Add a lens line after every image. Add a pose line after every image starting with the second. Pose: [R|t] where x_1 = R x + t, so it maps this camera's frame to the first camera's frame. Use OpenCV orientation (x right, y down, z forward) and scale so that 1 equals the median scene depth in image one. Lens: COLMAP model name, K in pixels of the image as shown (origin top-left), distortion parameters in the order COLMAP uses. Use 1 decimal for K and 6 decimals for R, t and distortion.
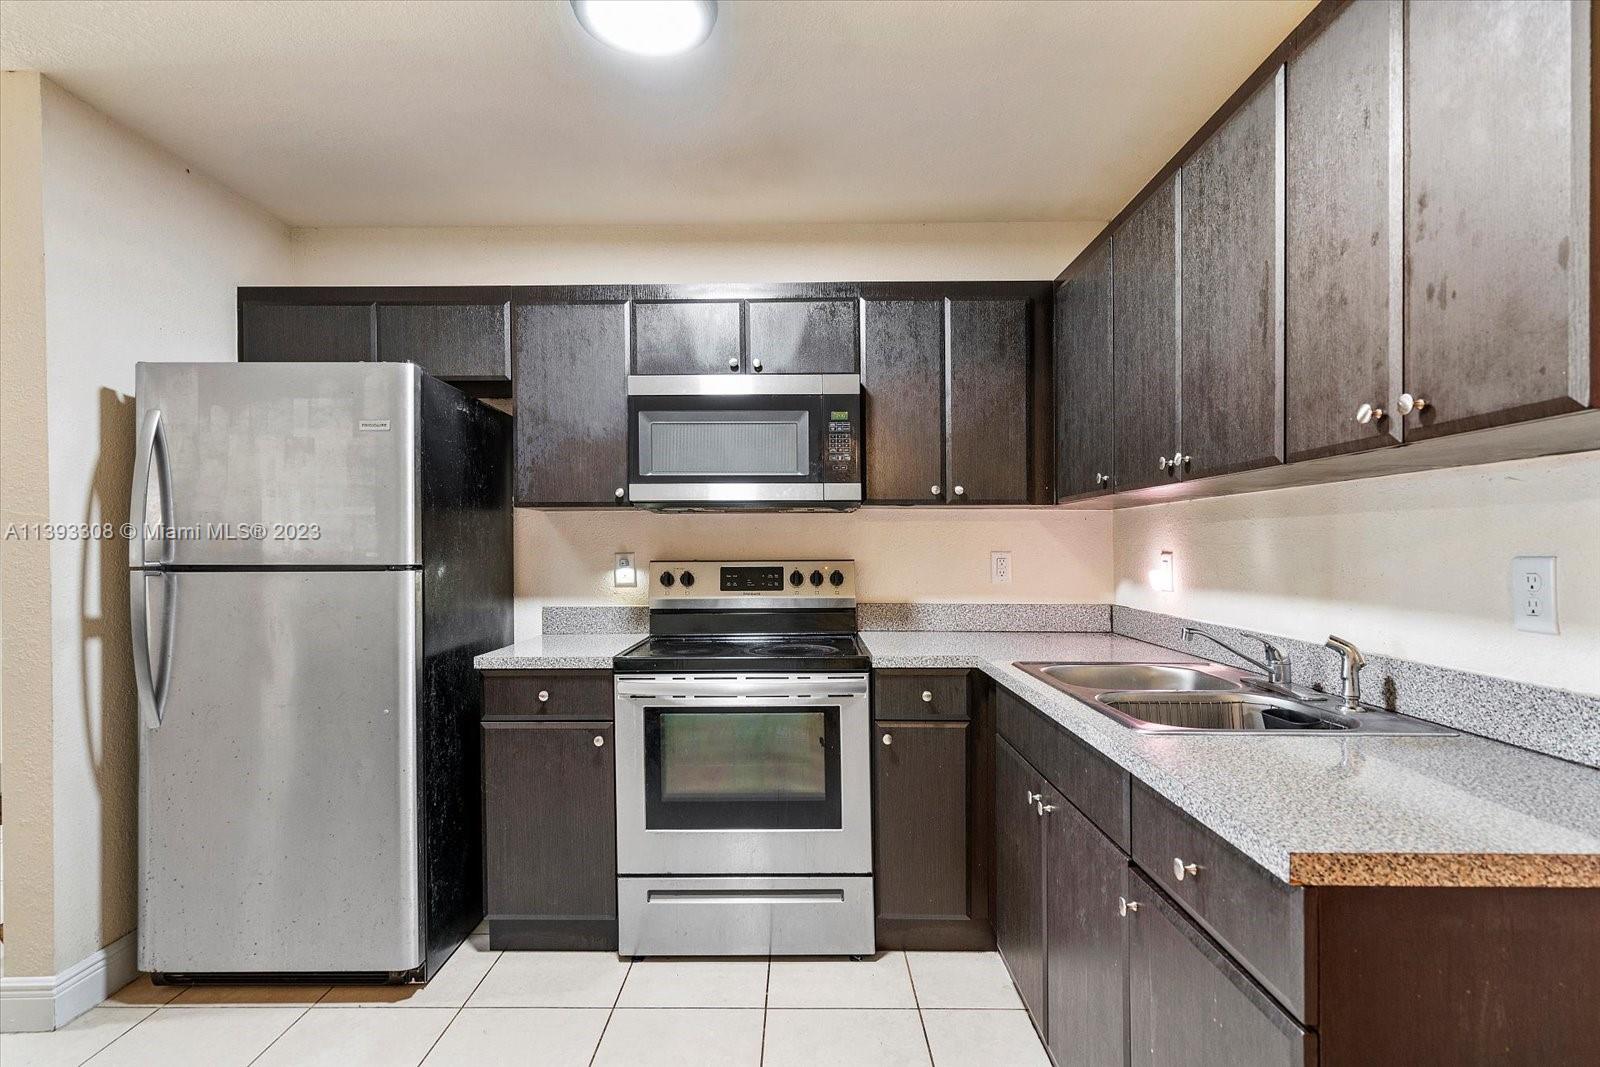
lens RADIAL K [[814.6, 0, 802.1], [0, 814.6, 558.5], [0, 0, 1]] dist [0.000845, 0.002169]
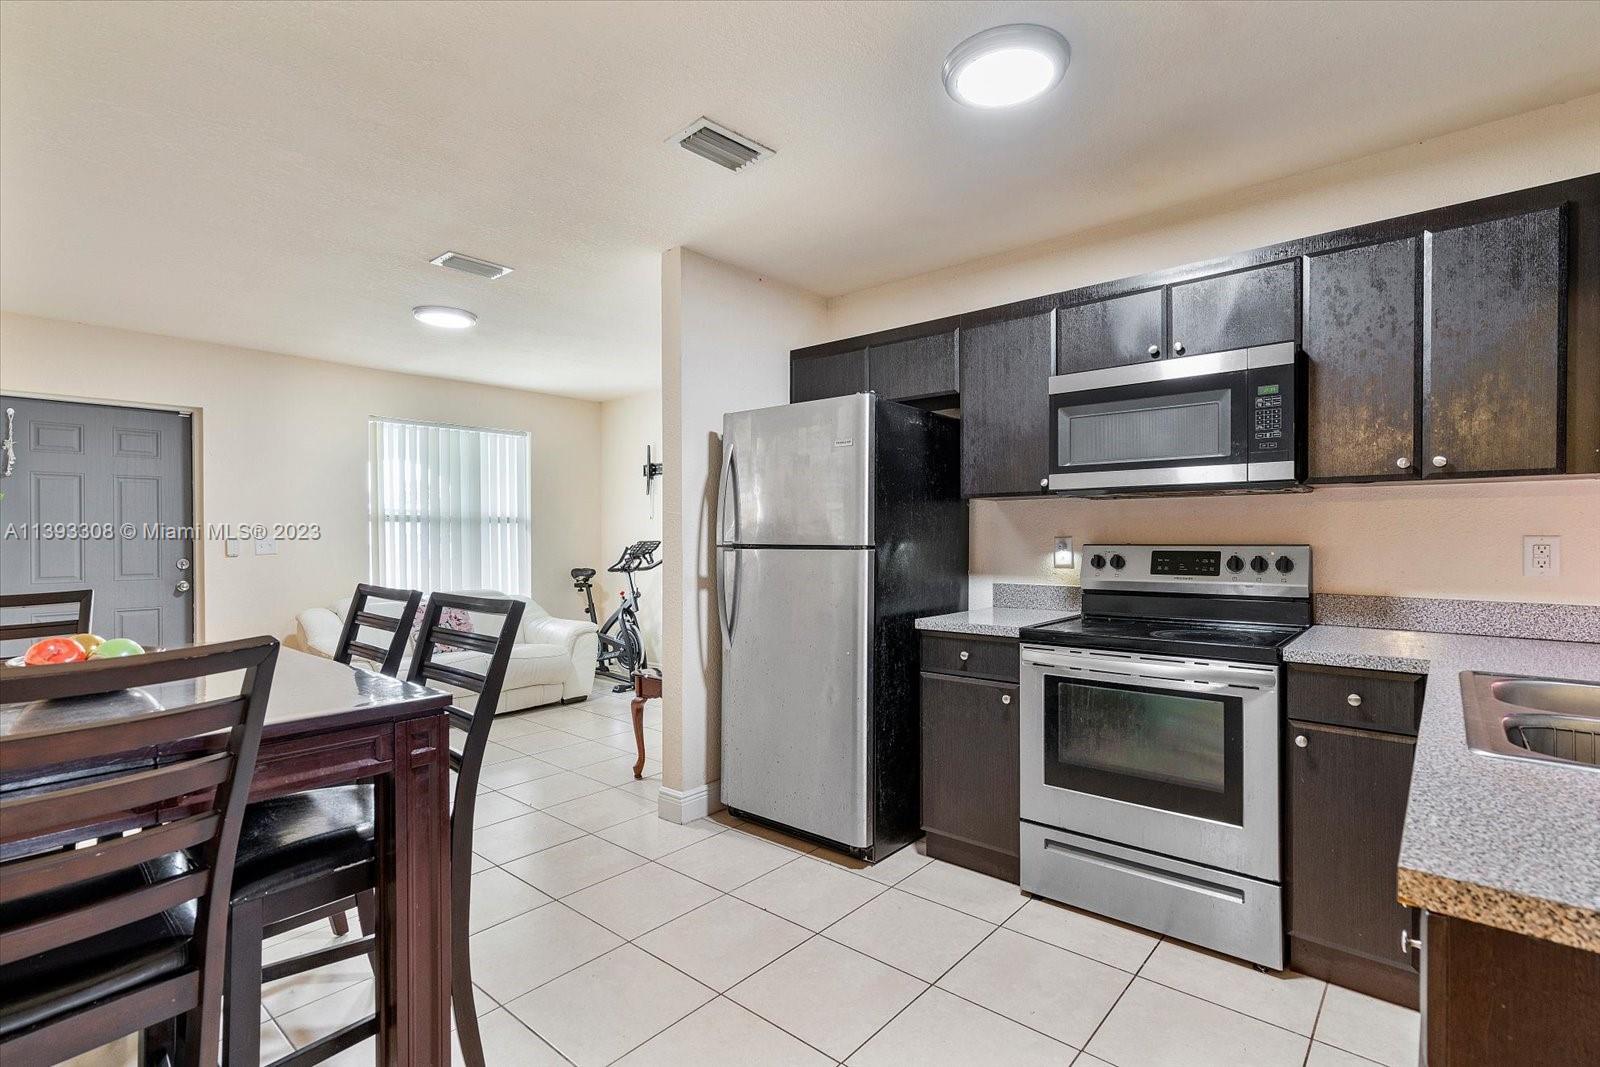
lens RADIAL K [[760.4, 0, 769.5], [0, 760.4, 546.2], [0, 0, 1]] dist [0.001513, 0.001167]
pose [[0.749321, 0.009669, -0.662136, 0.202835], [-0.006708, 0.999953, 0.007010, 0.001486], [0.662173, -0.000811, 0.749351, -0.030156]]
